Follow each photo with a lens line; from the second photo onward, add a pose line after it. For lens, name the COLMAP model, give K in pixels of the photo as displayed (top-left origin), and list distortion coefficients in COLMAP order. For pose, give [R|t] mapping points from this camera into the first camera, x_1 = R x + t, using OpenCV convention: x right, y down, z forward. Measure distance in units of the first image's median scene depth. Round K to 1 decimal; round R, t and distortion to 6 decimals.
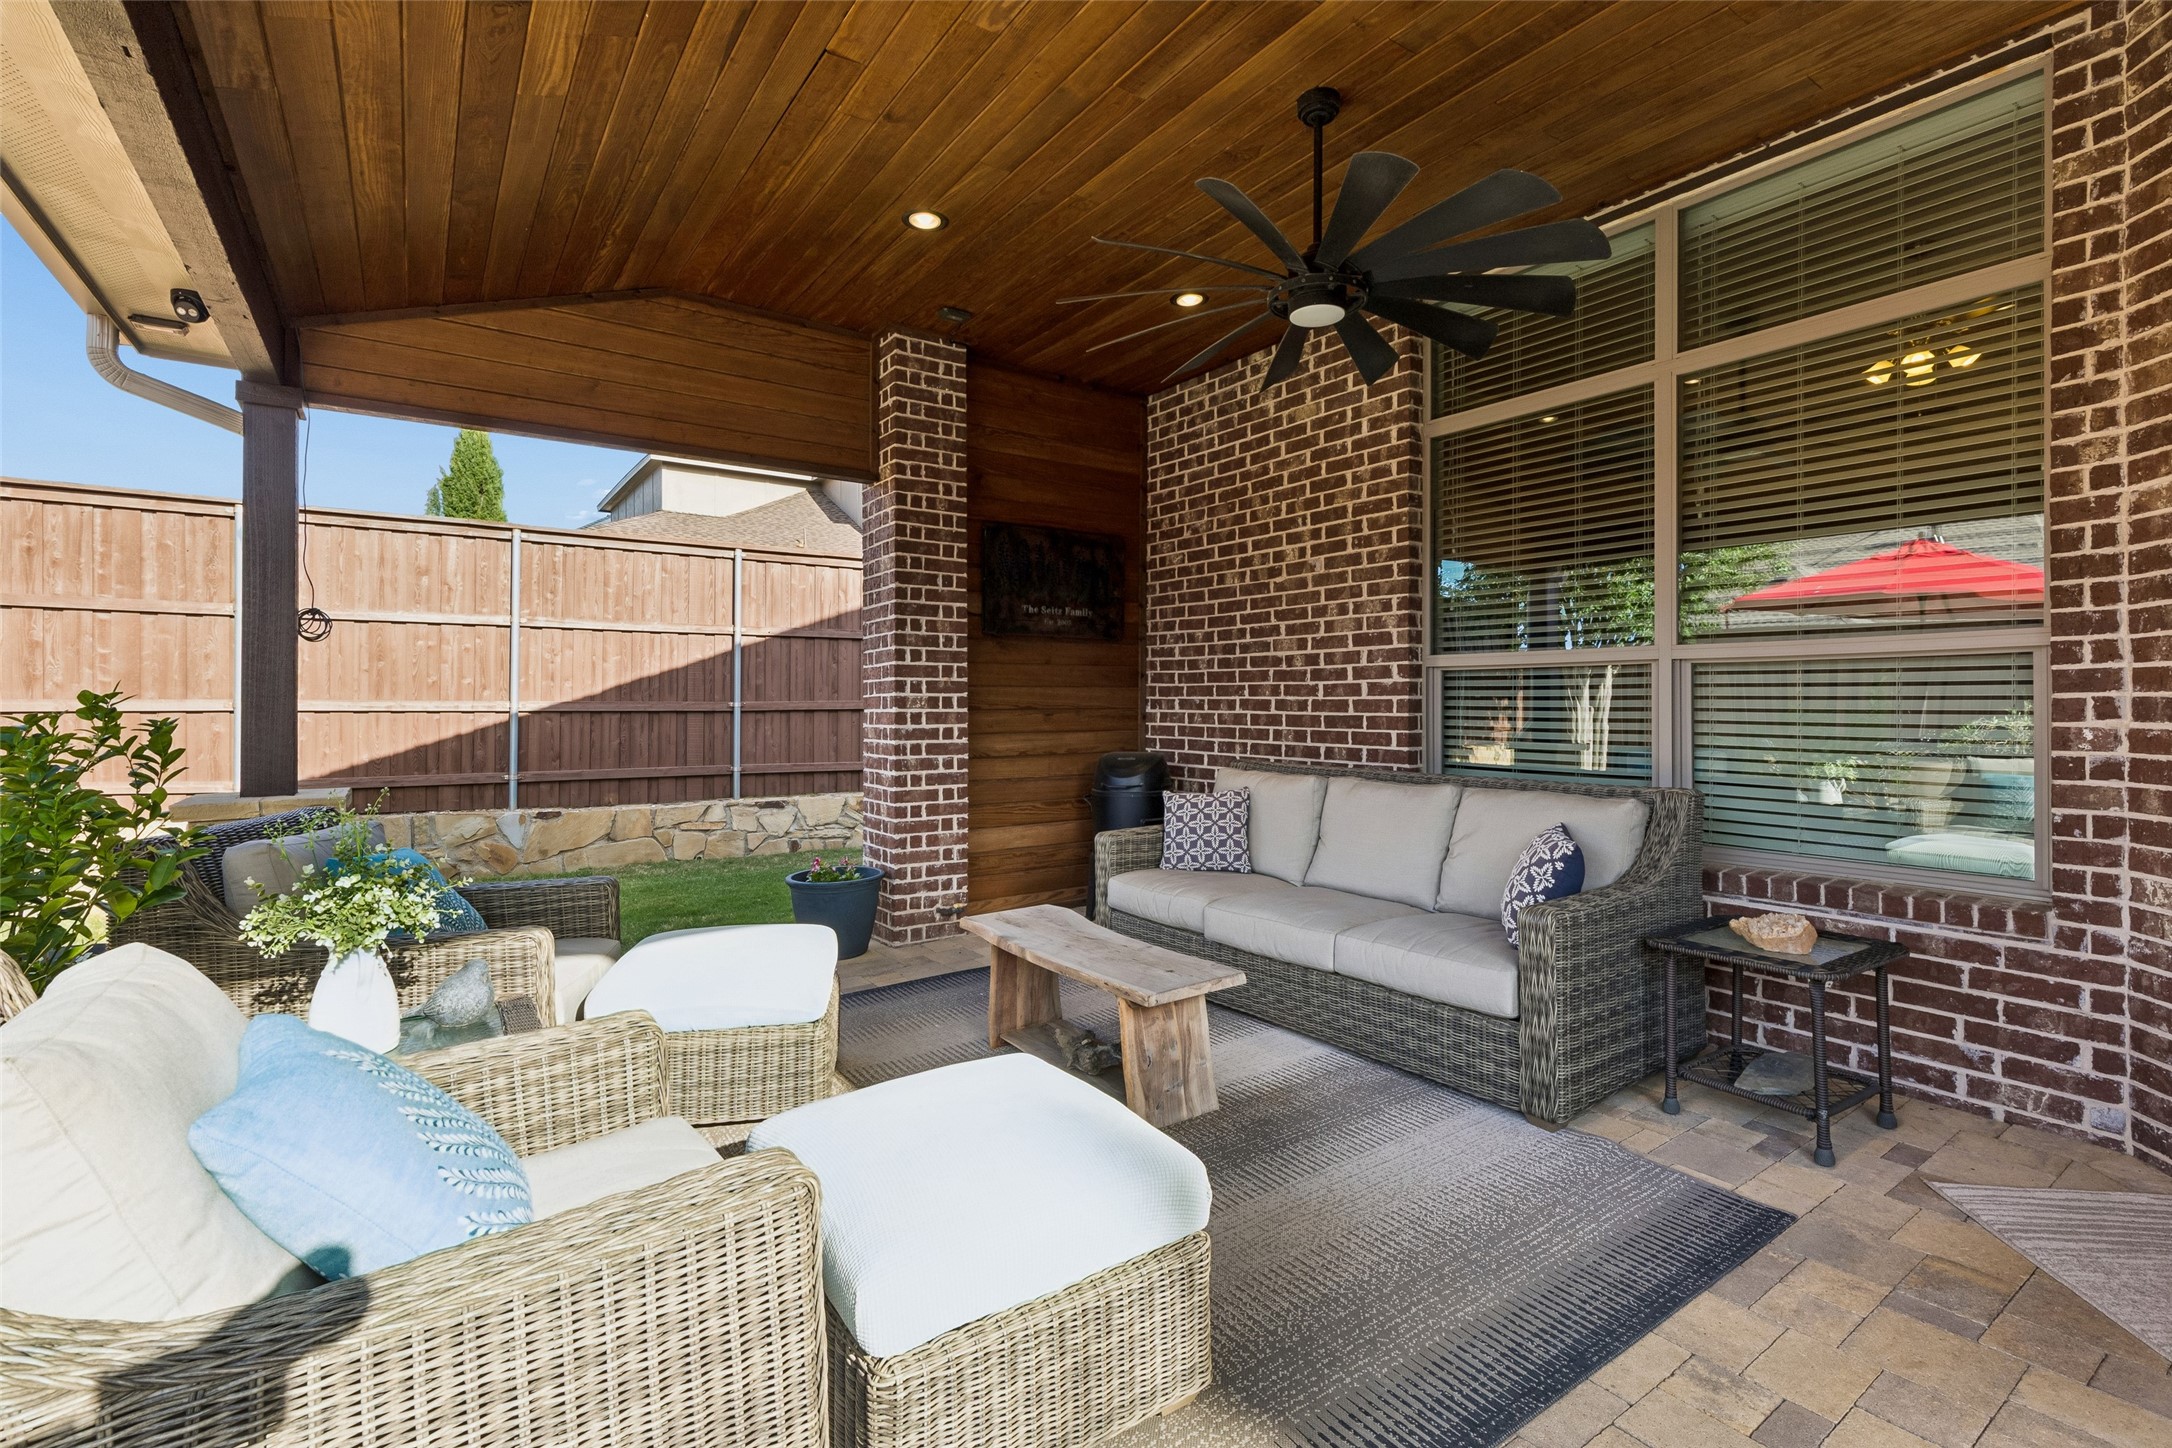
lens RADIAL K [[985.1, 0, 1083.7], [0, 985.1, 688.7], [0, 0, 1]] dist [0.000378, -0.000050]
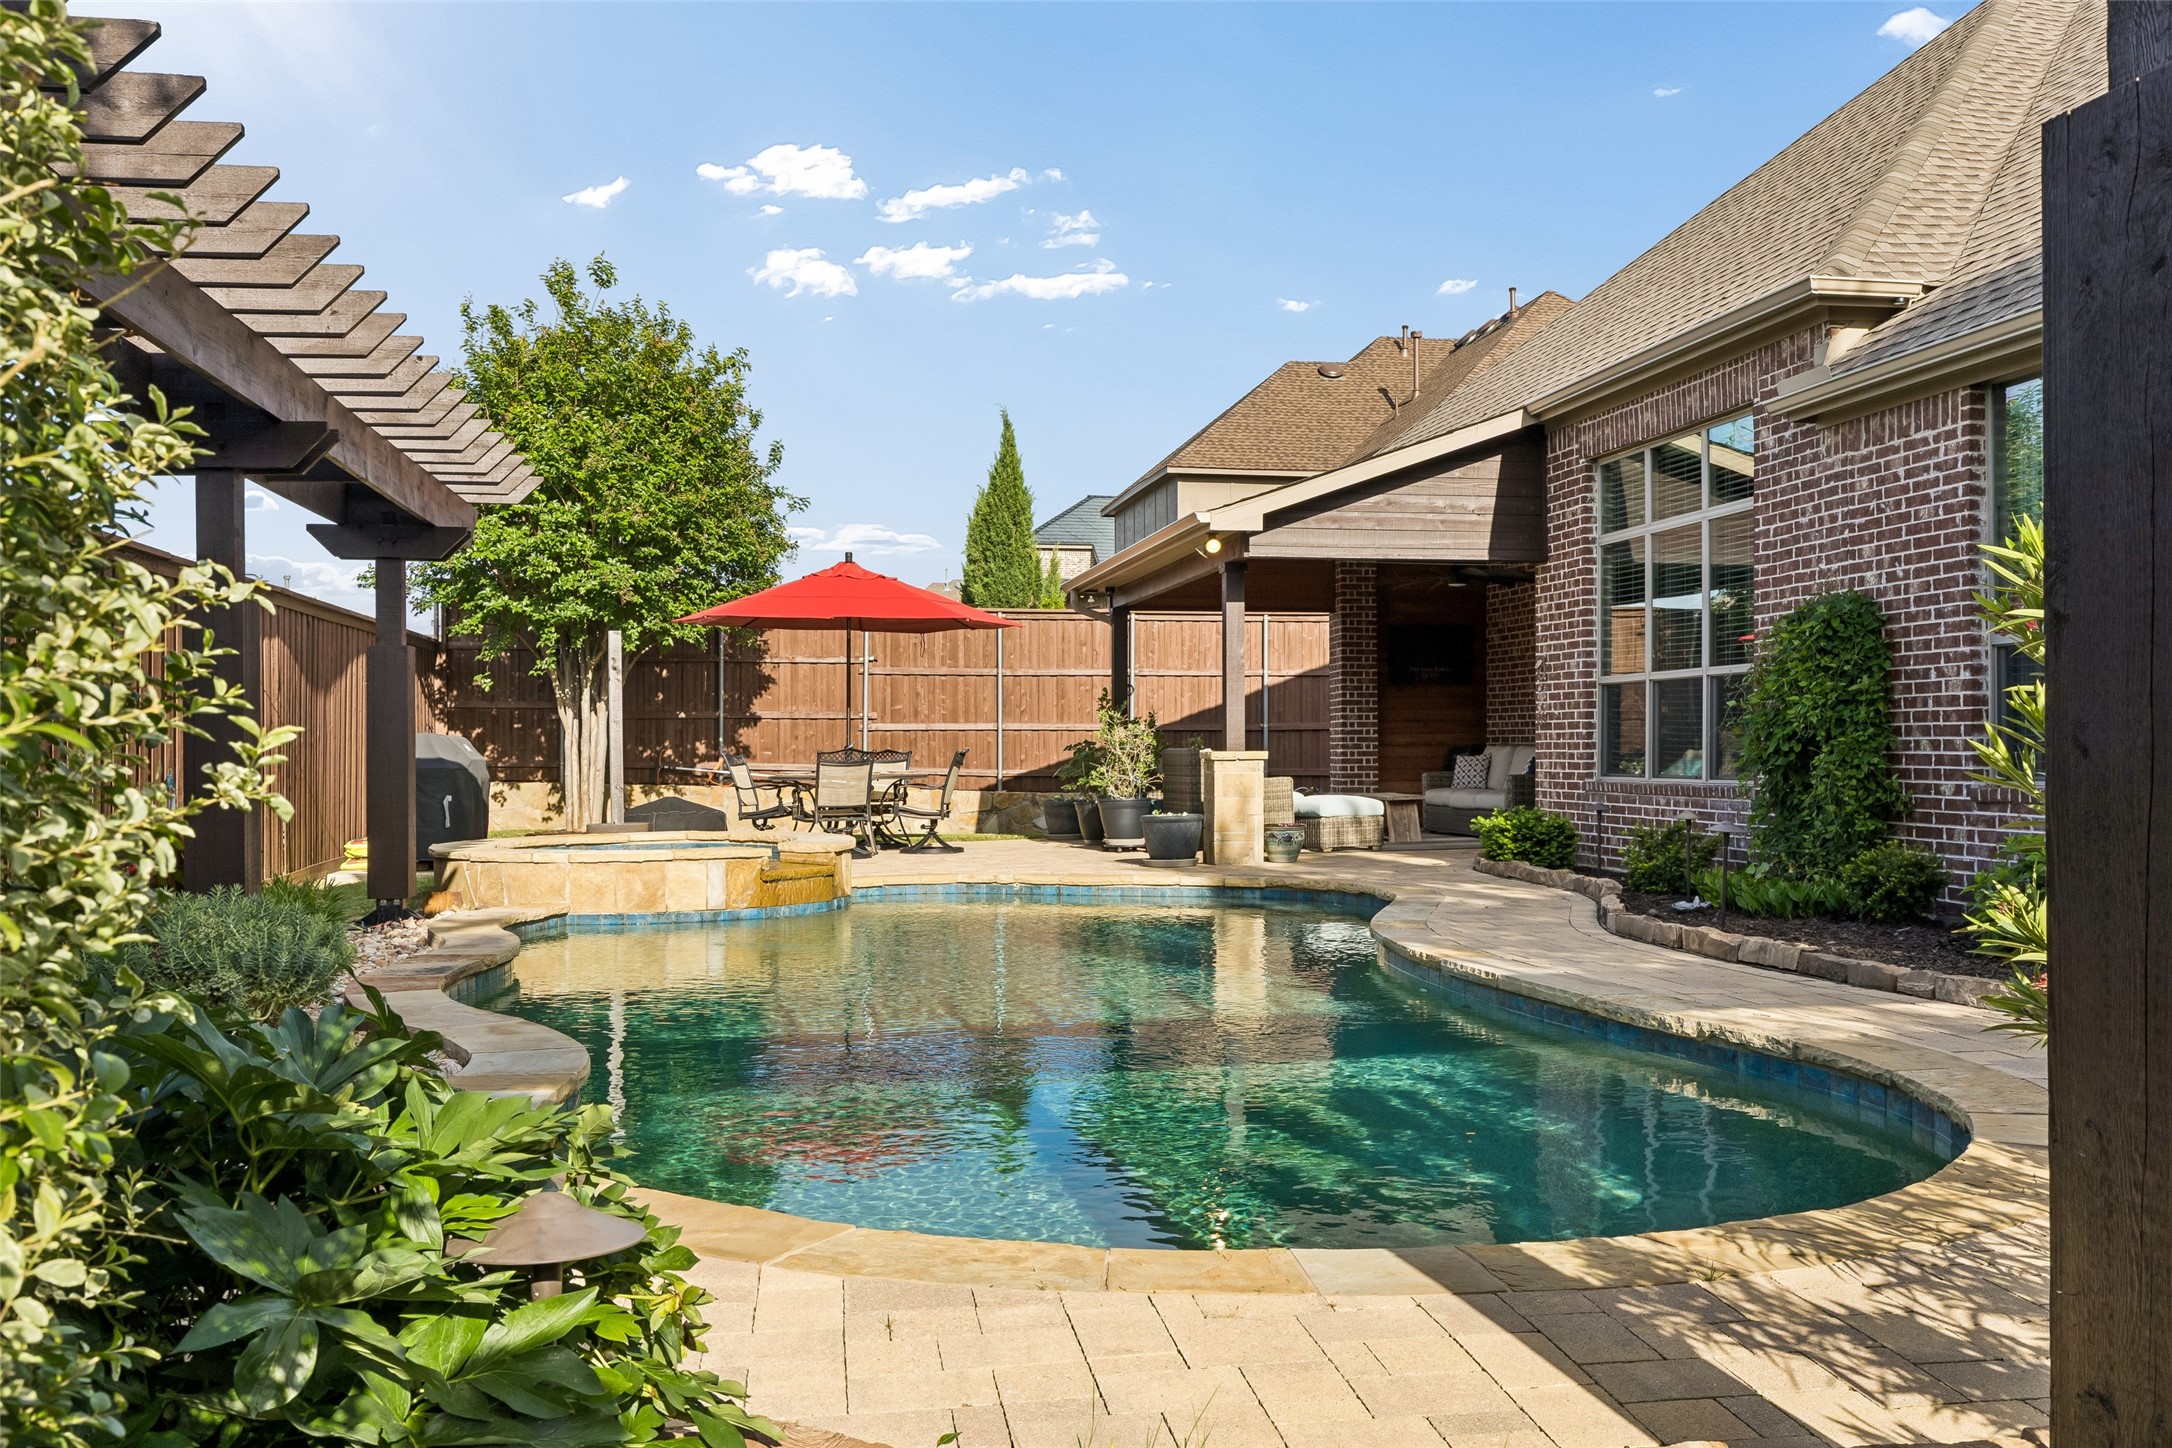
lens RADIAL K [[1822.4, 0, 1086.0], [0, 1822.4, 724.0], [0, 0, 1]] dist [-0.003952, -0.001512]
pose [[0.910635, -0.006725, -0.413157, 0.925877], [0.004021, 0.999964, -0.007413, 0.054930], [0.413192, 0.005089, 0.910630, -2.800686]]
